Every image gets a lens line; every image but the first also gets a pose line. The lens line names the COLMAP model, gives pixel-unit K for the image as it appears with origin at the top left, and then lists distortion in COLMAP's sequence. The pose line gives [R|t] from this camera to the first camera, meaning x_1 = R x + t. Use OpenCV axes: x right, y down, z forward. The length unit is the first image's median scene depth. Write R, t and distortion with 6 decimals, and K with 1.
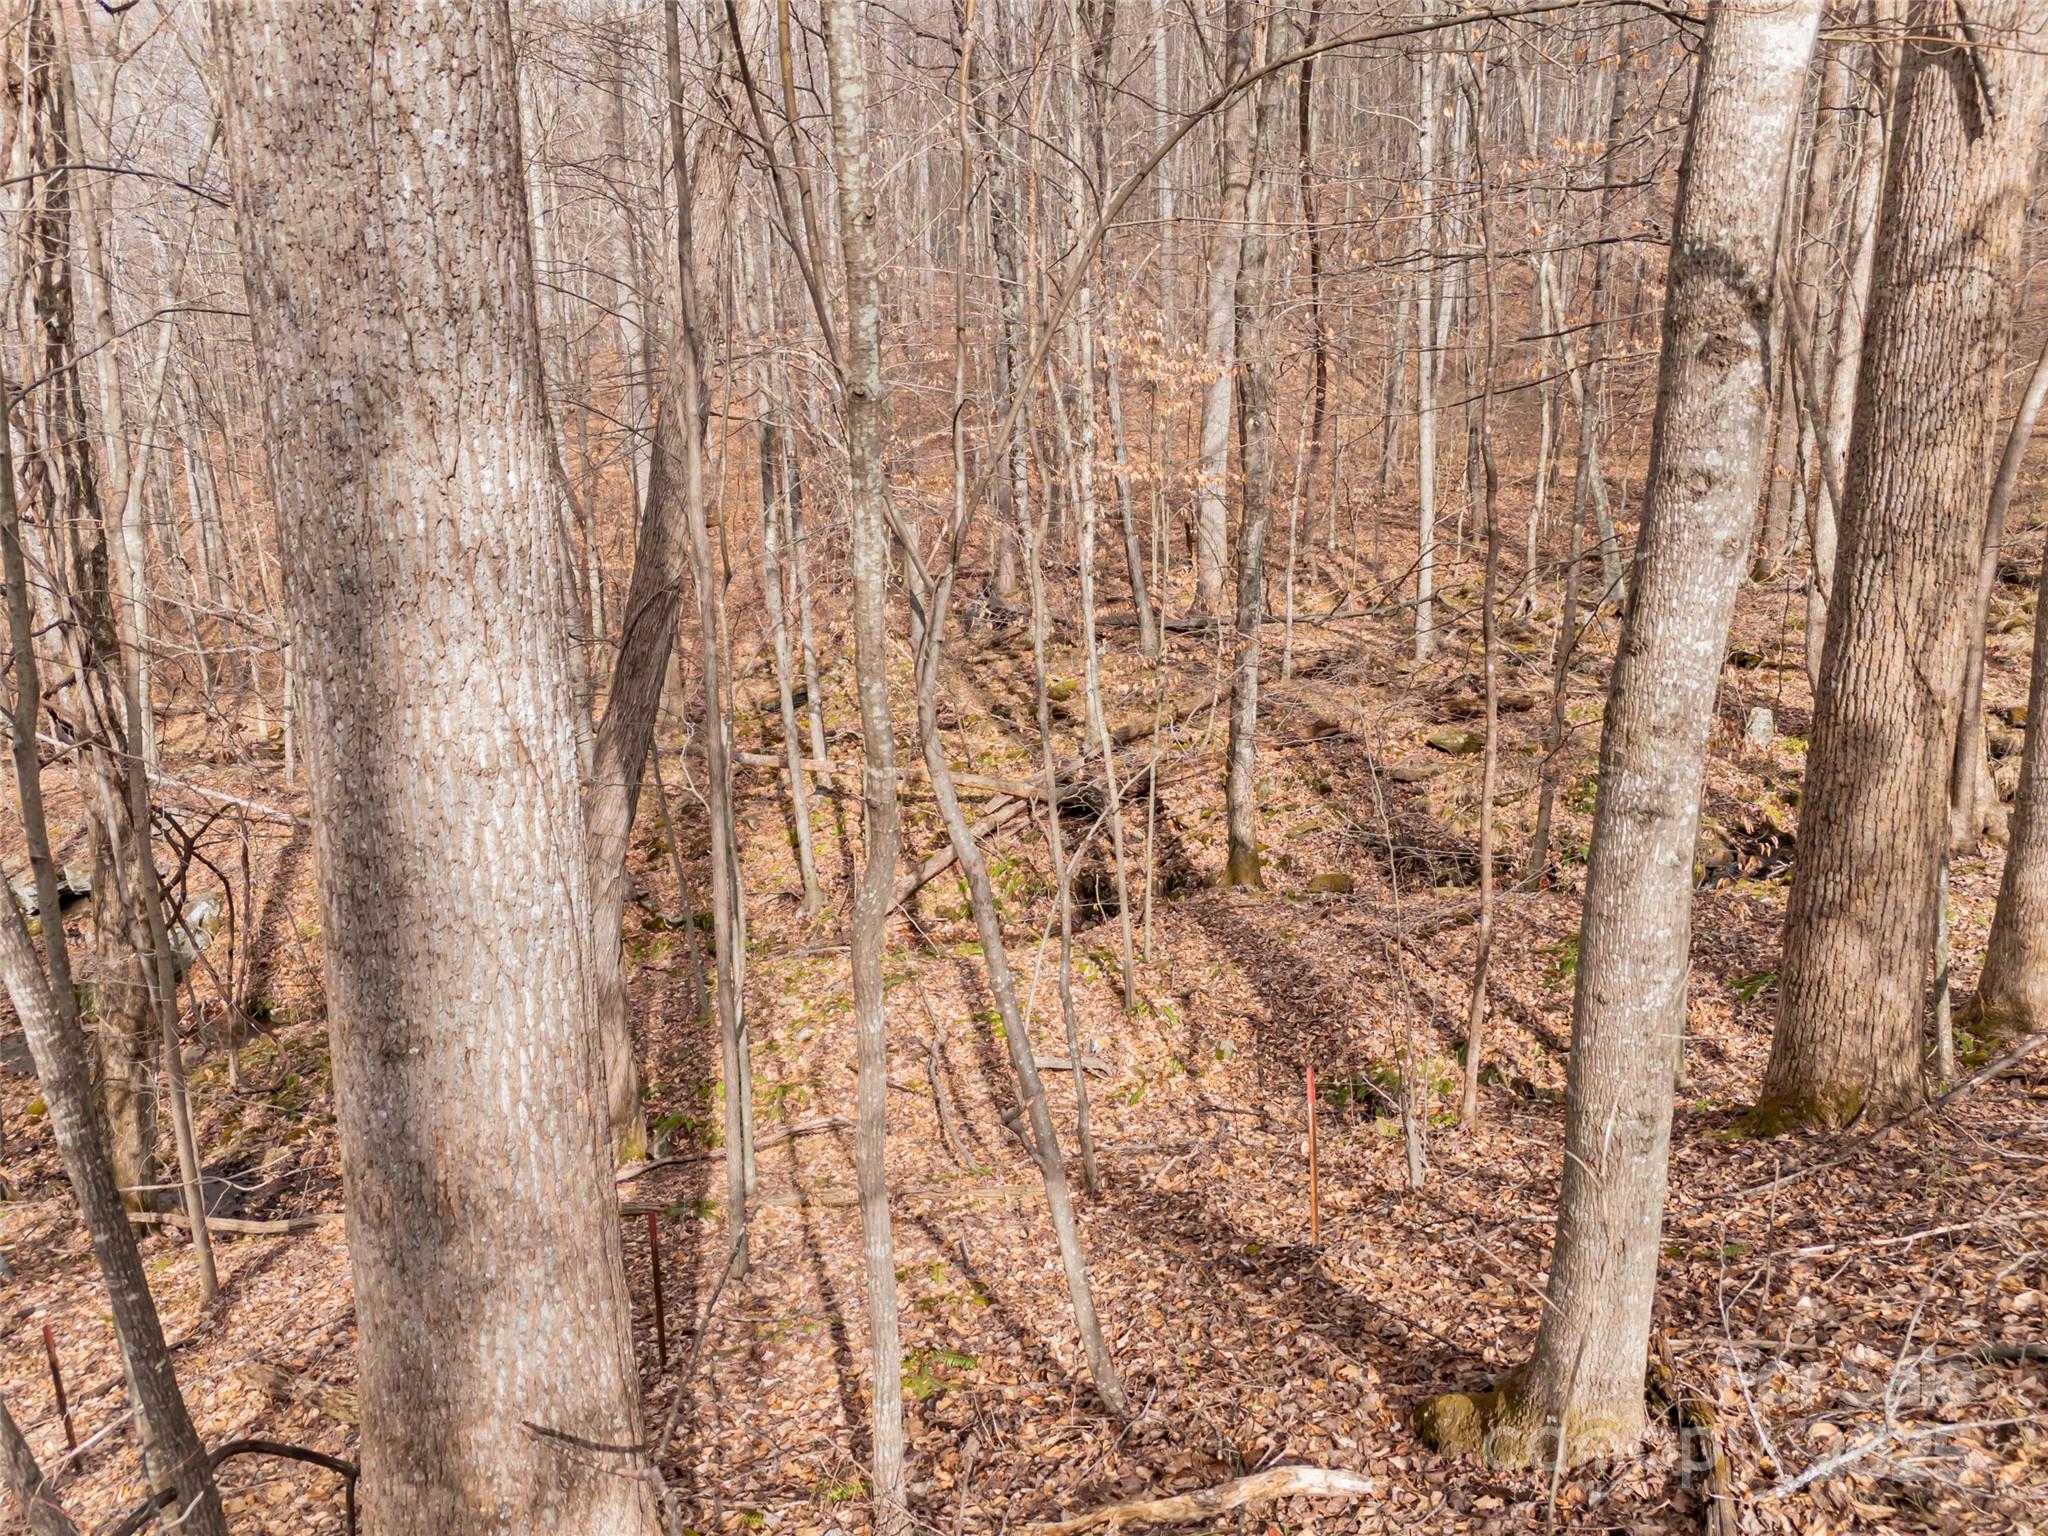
lens RADIAL K [[1507.5, 0, 1009.6], [0, 1507.5, 779.3], [0, 0, 1]] dist [0.070364, -0.051396]
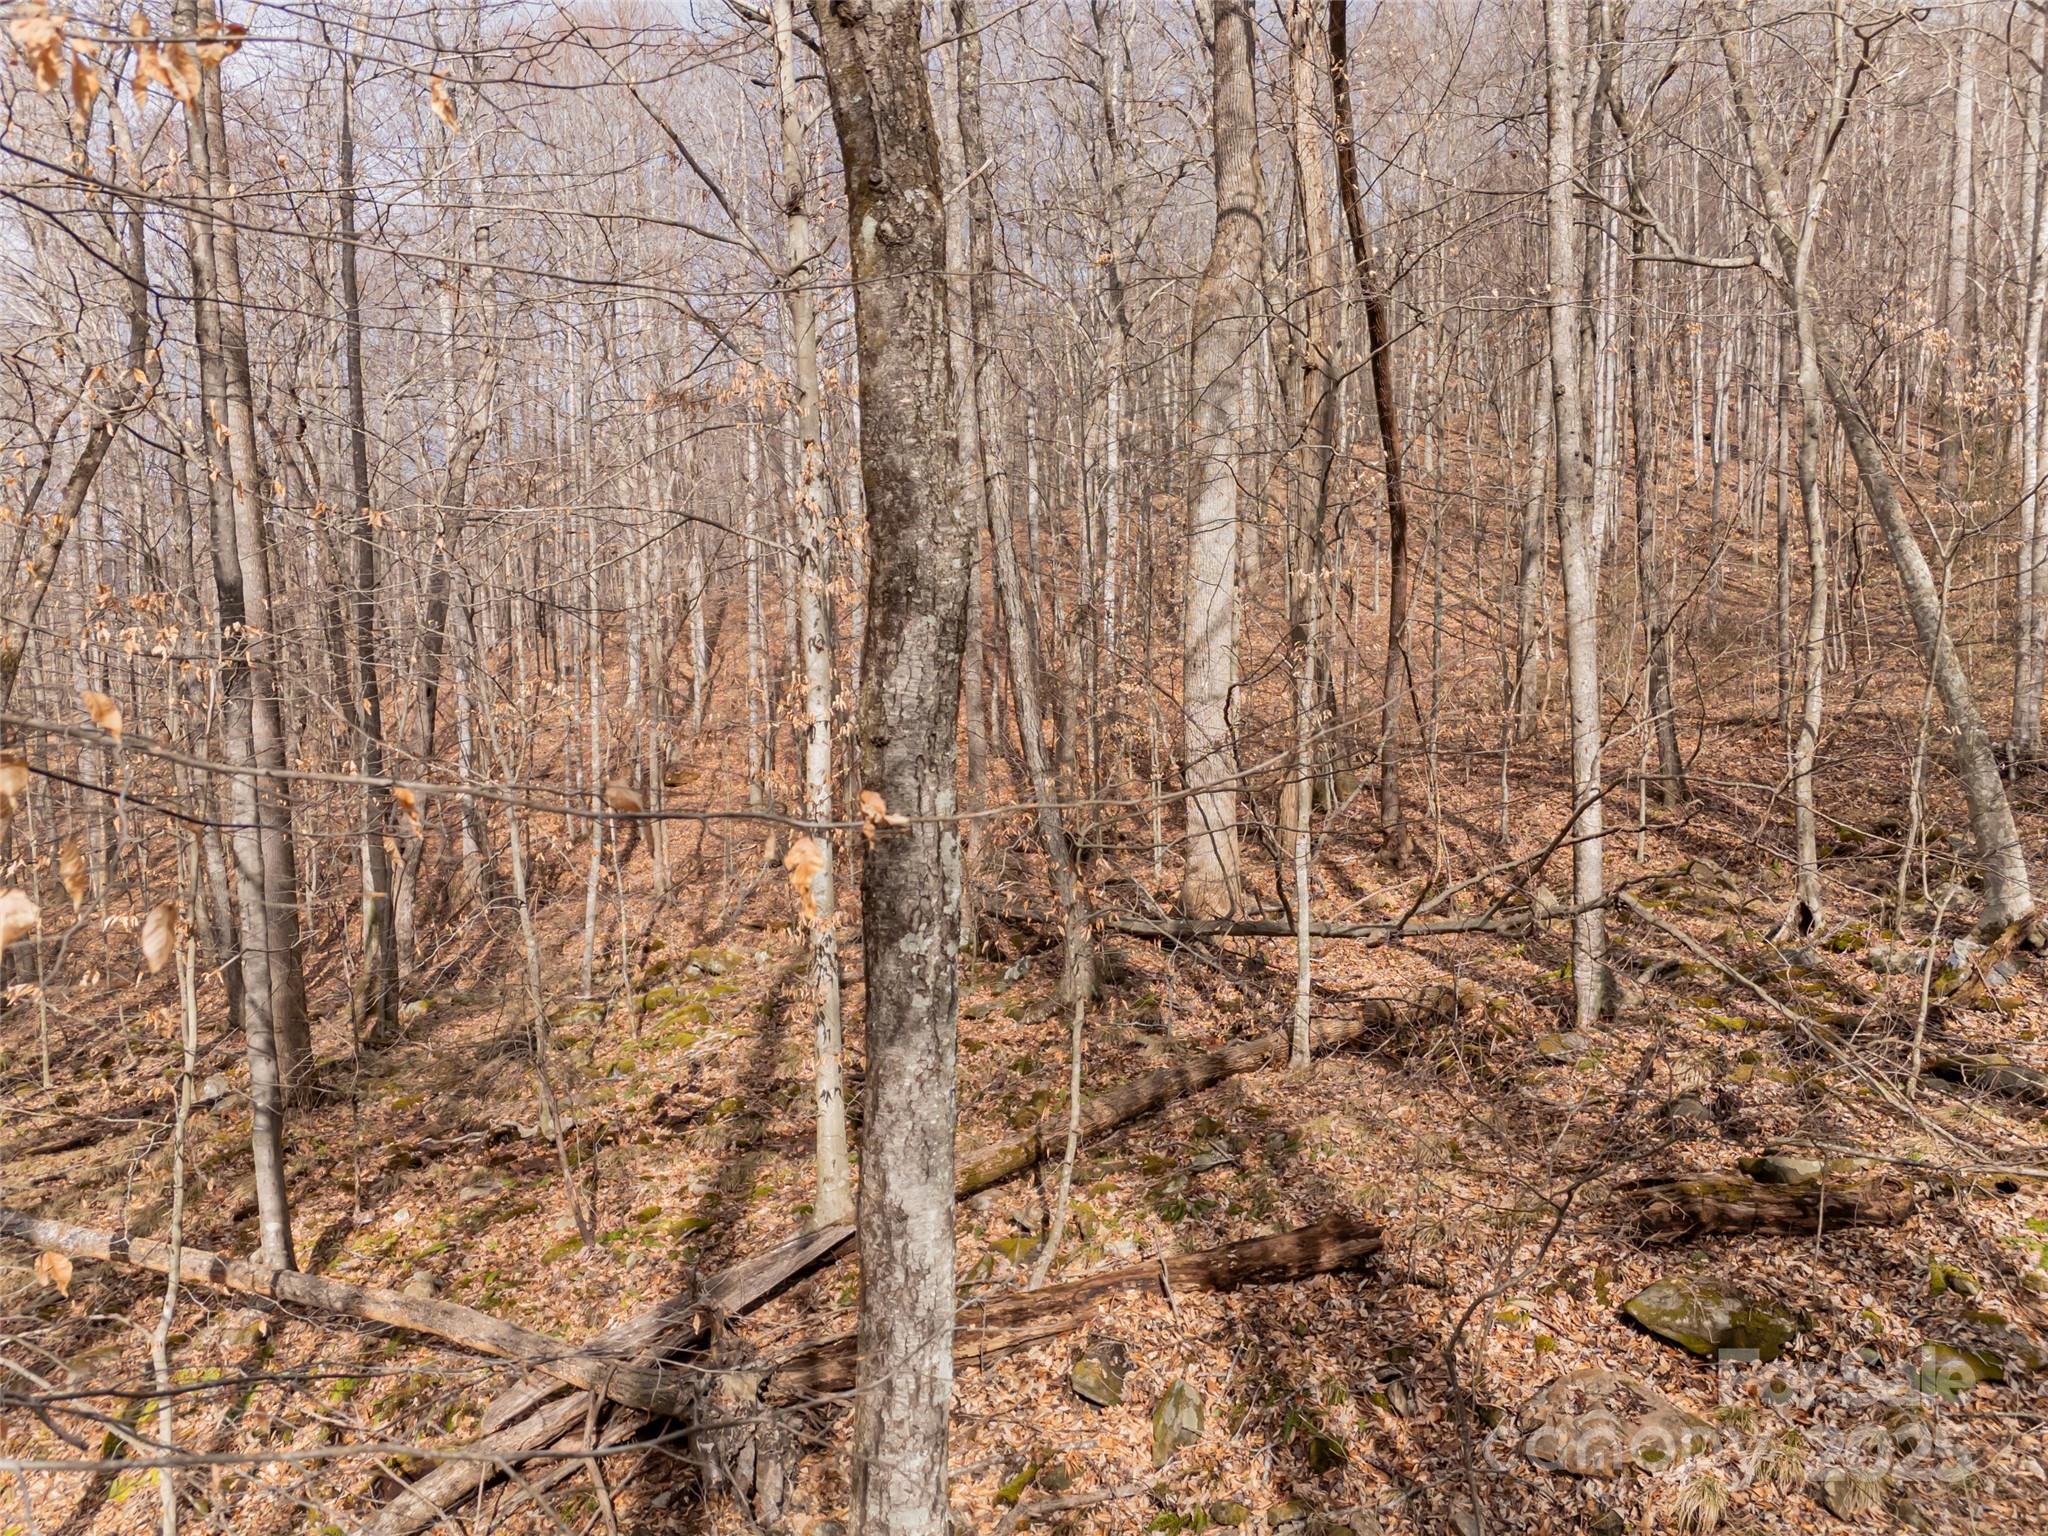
lens RADIAL K [[1507.5, 0, 1017.1], [0, 1507.5, 768.9], [0, 0, 1]] dist [0.070364, -0.051396]
pose [[0.995709, 0.007381, -0.092246, 0.159738], [-0.024831, 0.981569, -0.189490, -0.075101], [0.089147, 0.190968, 0.977540, 0.586521]]
